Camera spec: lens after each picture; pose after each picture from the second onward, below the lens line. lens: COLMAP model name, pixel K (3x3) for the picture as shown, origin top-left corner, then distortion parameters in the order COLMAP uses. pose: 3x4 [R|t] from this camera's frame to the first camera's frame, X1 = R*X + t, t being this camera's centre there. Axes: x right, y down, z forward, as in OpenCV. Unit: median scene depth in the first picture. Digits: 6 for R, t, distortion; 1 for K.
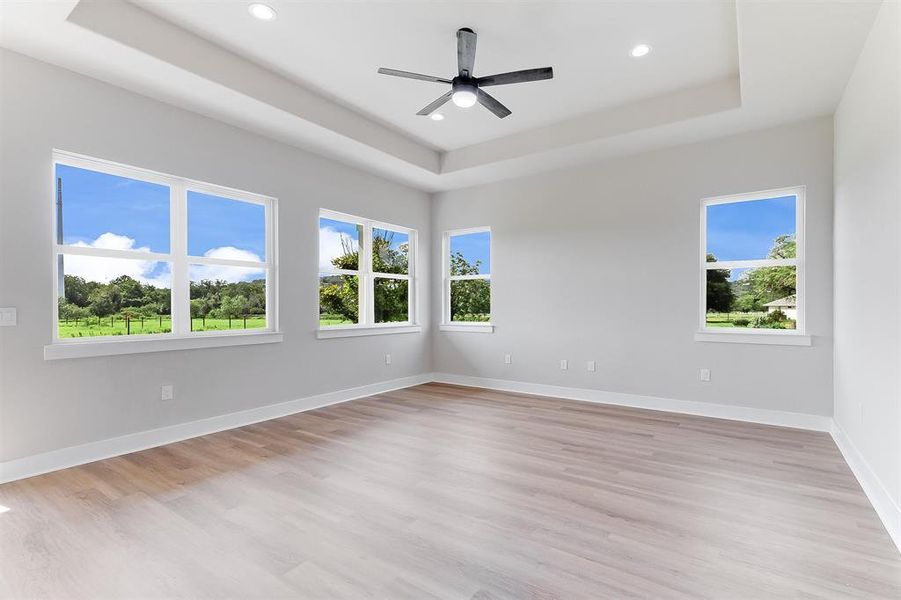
lens RADIAL K [[416.8, 0, 454.0], [0, 416.8, 309.6], [0, 0, 1]] dist [0.006723, 0.000971]
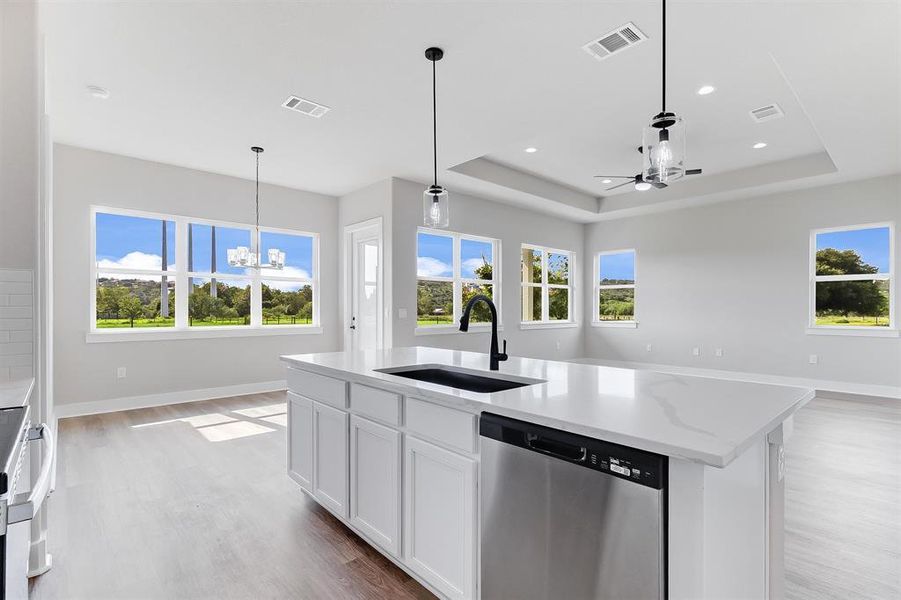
lens RADIAL K [[423.8, 0, 456.8], [0, 423.8, 311.3], [0, 0, 1]] dist [0.000929, 0.000264]
pose [[0.979338, 0.003581, -0.202196, -0.239210], [-0.003704, 0.999993, -0.000228, 0.004322], [0.202194, 0.000972, 0.979345, -0.547656]]
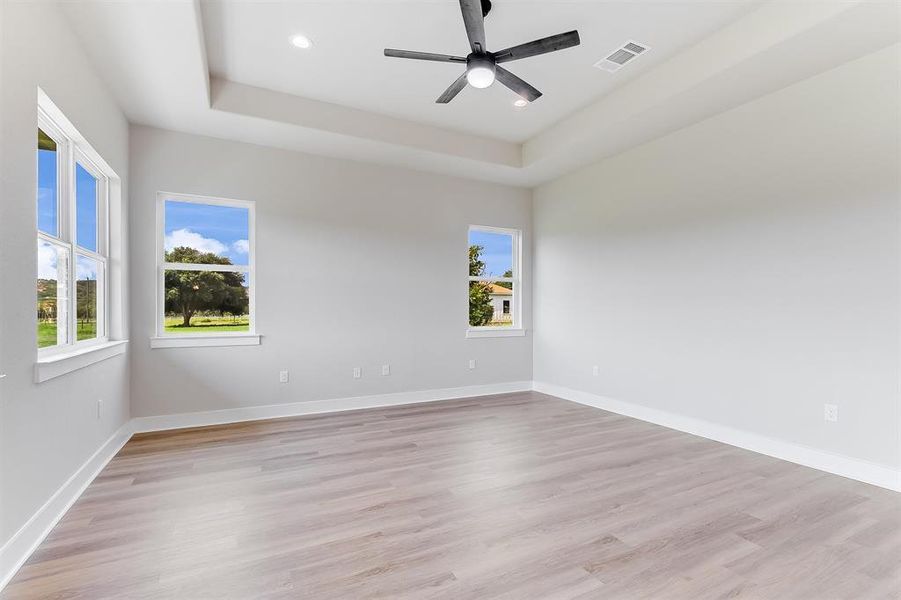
lens RADIAL K [[423.8, 0, 456.8], [0, 423.8, 311.3], [0, 0, 1]] dist [0.000929, 0.000264]
pose [[0.462695, -0.001059, 0.886517, -0.514117], [0.003968, 0.999992, -0.000876, -0.003034], [-0.886509, 0.003923, 0.462696, 0.402245]]
